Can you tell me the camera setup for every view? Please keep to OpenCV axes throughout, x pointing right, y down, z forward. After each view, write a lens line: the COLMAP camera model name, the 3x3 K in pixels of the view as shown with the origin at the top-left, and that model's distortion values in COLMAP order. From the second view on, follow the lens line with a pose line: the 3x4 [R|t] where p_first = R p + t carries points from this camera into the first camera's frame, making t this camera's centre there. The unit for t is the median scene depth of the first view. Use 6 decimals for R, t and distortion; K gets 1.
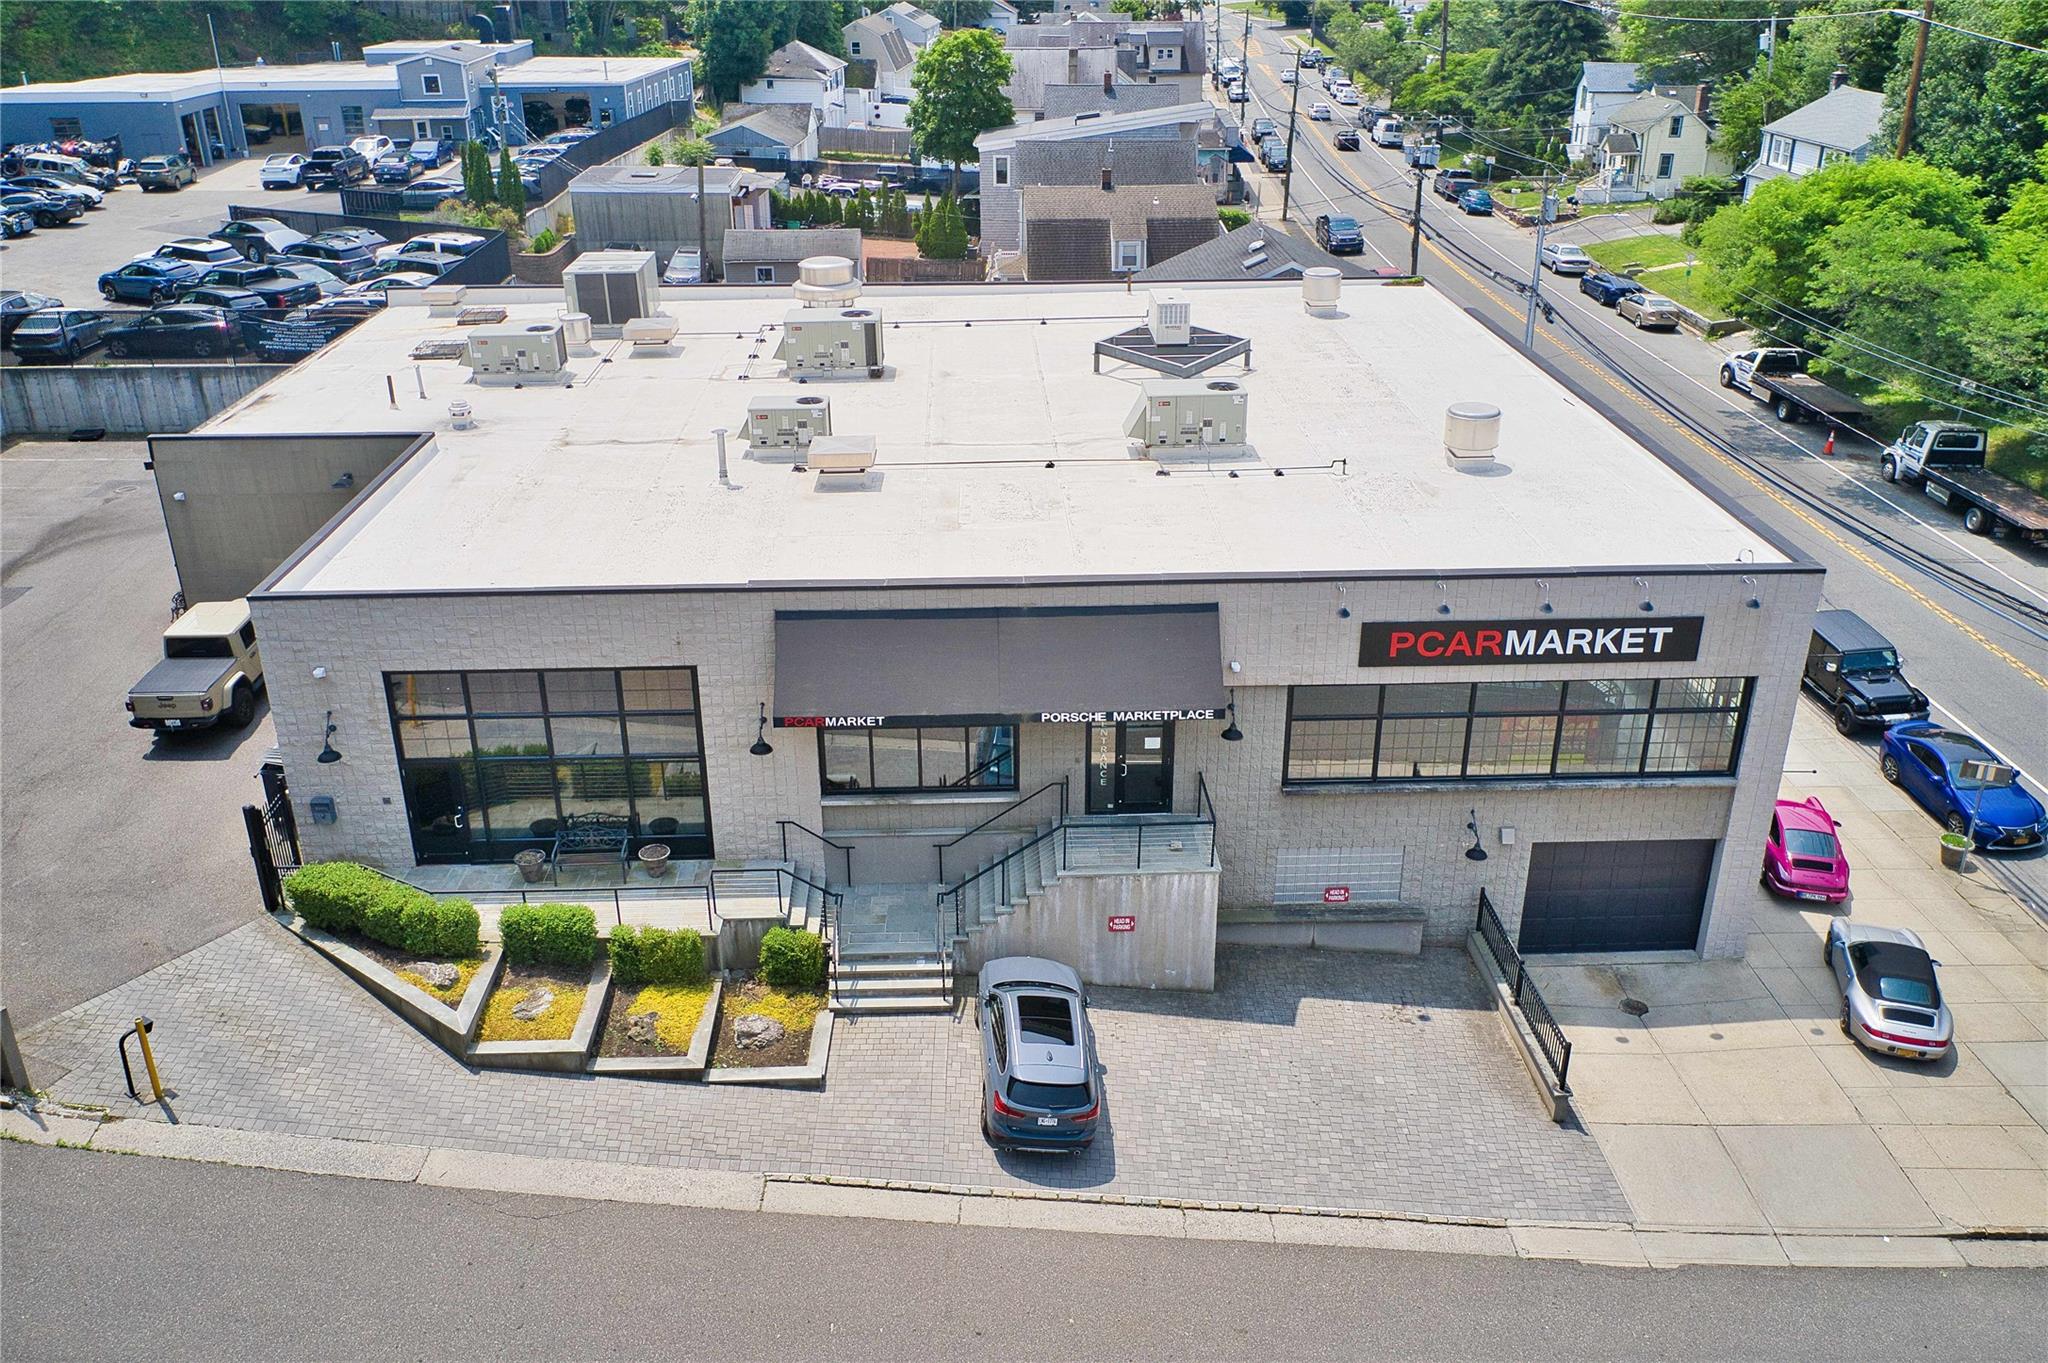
lens RADIAL K [[1659.8, 0, 1024.0], [0, 1659.8, 681.5], [0, 0, 1]] dist [0.037725, -0.045368]
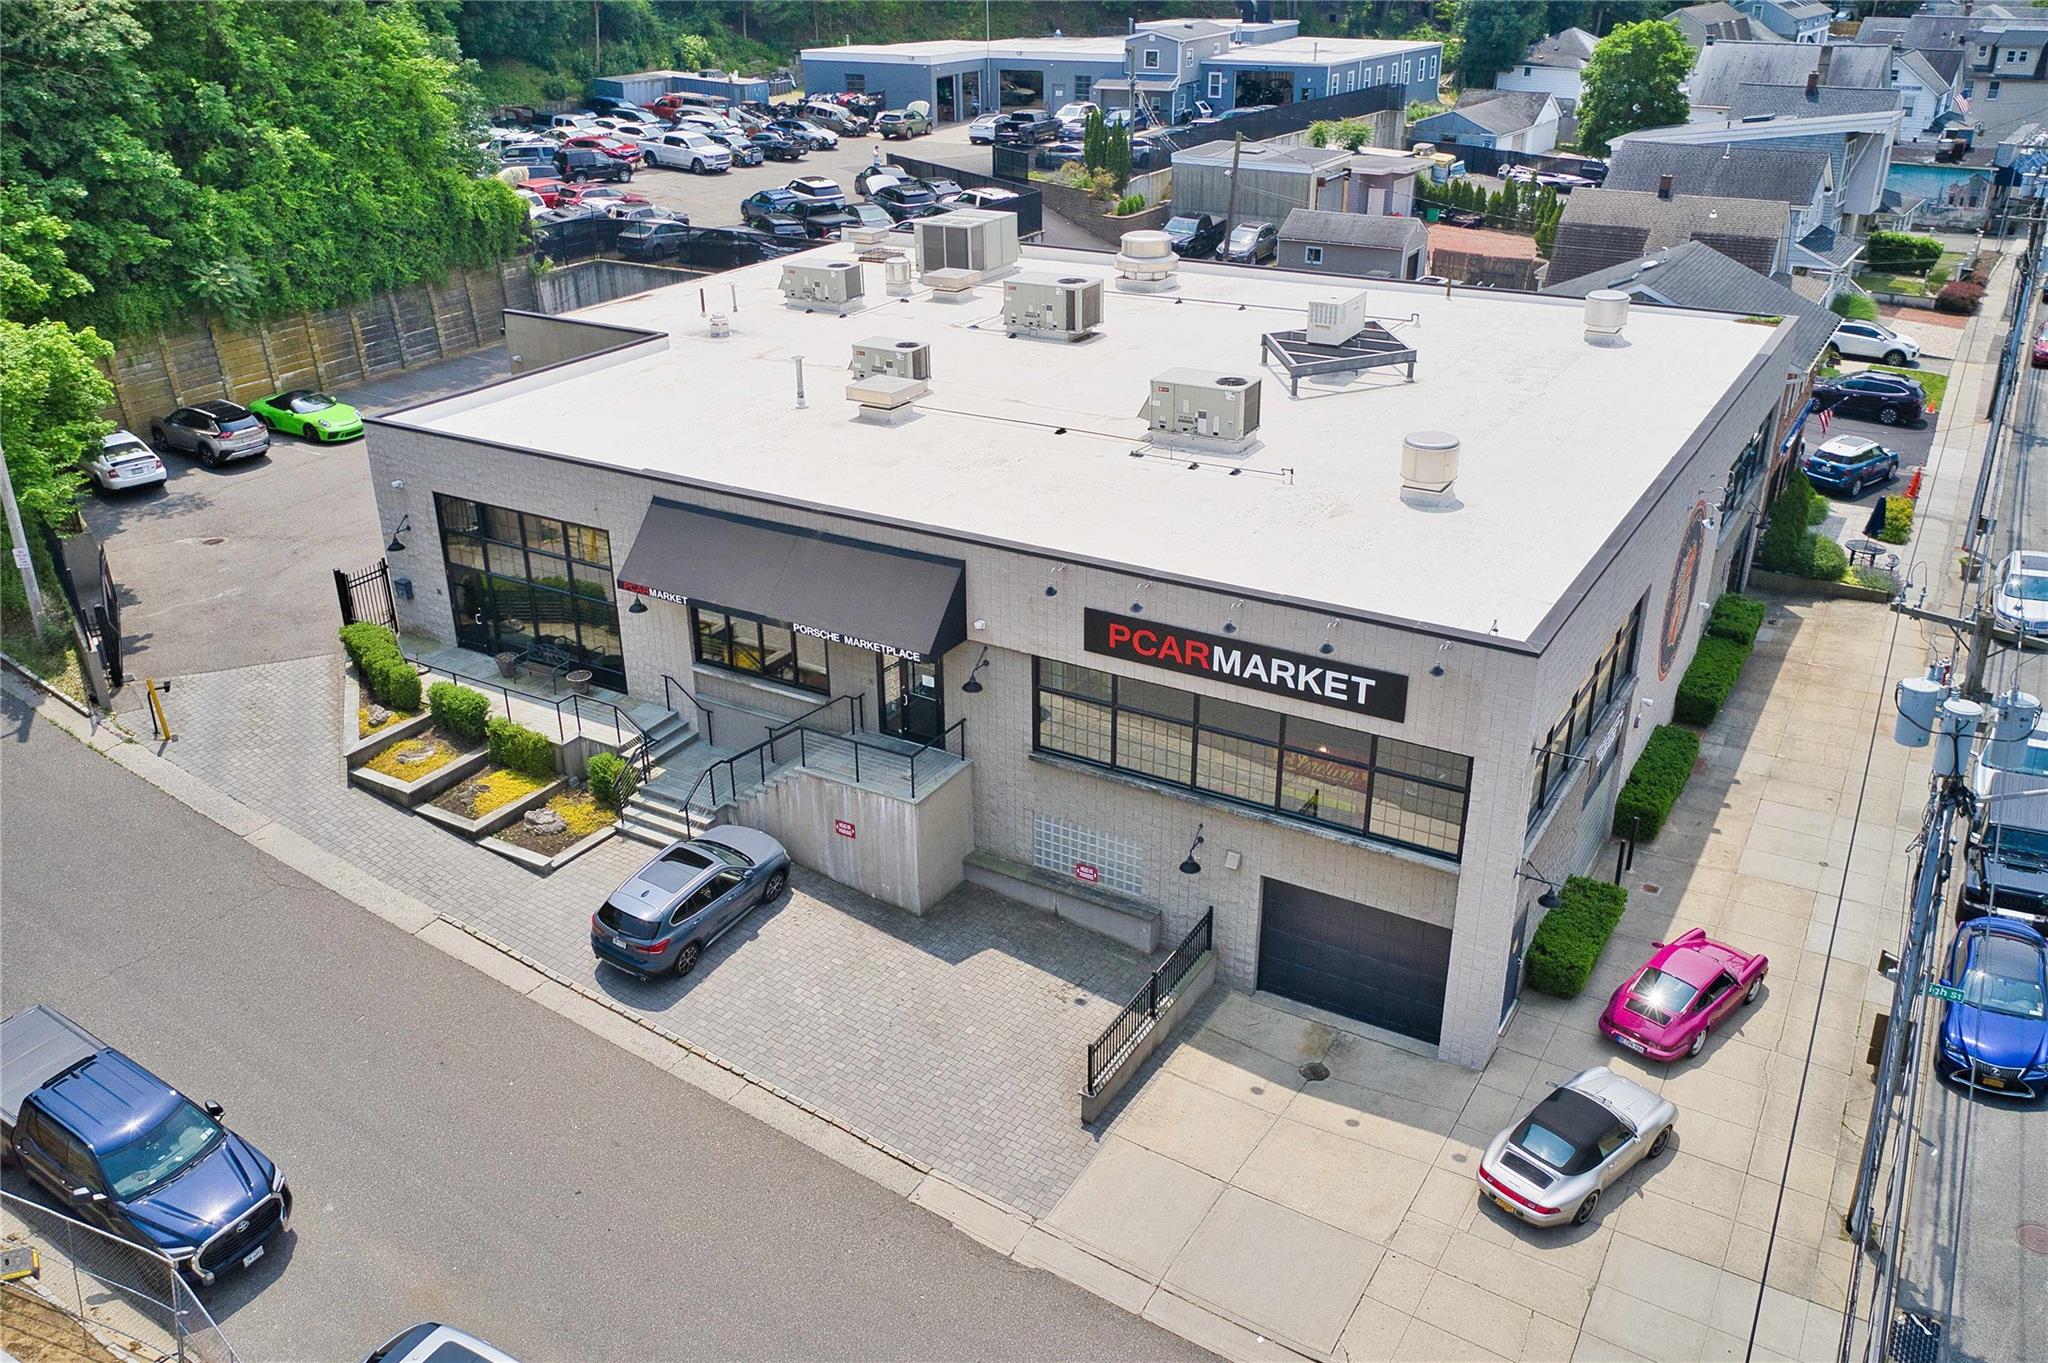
lens RADIAL K [[1659.8, 0, 1024.0], [0, 1659.8, 681.5], [0, 0, 1]] dist [0.037725, -0.045368]
pose [[0.840554, 0.224933, -0.492823, 0.674953], [-0.219924, 0.973072, 0.069026, -0.052243], [0.495078, 0.050364, 0.867387, 0.089765]]
